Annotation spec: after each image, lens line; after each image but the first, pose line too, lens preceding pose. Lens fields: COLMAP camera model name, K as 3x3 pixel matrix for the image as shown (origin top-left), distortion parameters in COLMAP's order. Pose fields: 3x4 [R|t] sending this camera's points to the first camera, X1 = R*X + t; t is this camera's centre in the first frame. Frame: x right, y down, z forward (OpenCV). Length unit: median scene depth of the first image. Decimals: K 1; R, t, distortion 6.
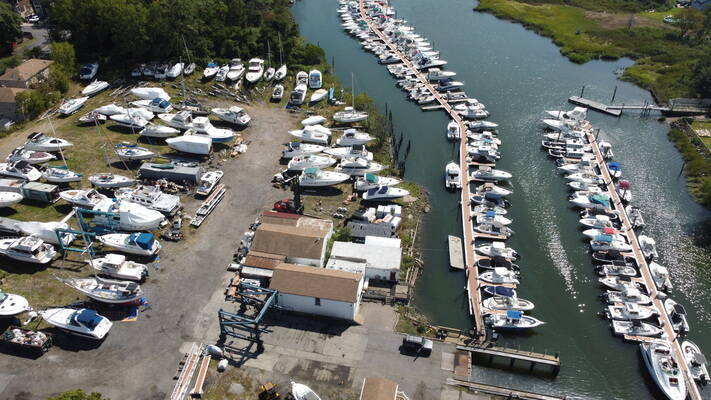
lens RADIAL K [[537.0, 0, 354.0], [0, 537.0, 202.5], [0, 0, 1]] dist [-0.004860, -0.001711]
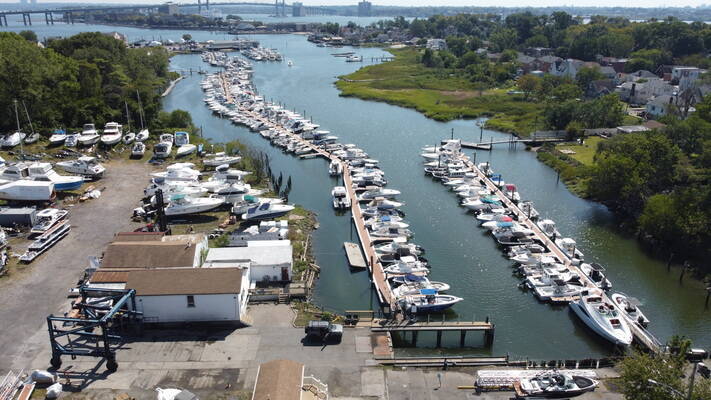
lens RADIAL K [[537.7, 0, 355.5], [0, 537.7, 200.0], [0, 0, 1]] dist [-0.003183, 0.000832]
pose [[0.970404, -0.084181, 0.226340, 0.000145], [0.136370, 0.964551, -0.225930, 0.190620], [-0.199297, 0.250109, 0.947484, 0.135999]]
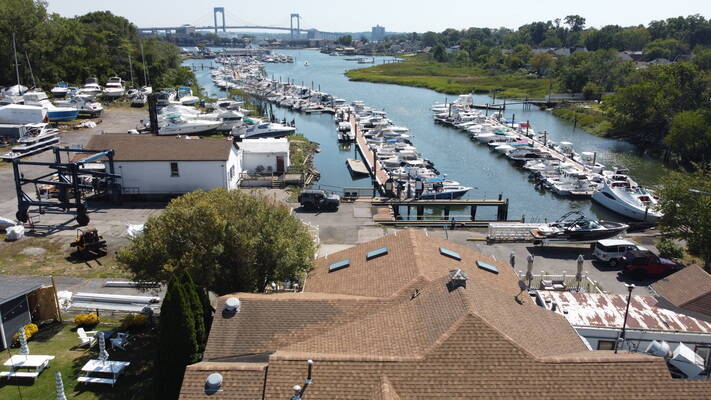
lens RADIAL K [[537.0, 0, 354.0], [0, 537.0, 202.5], [0, 0, 1]] dist [-0.004860, -0.001711]
pose [[0.976417, -0.068501, 0.204739, 0.012286], [0.121638, 0.958035, -0.259563, 0.333299], [-0.178366, 0.278346, 0.943774, 0.227187]]
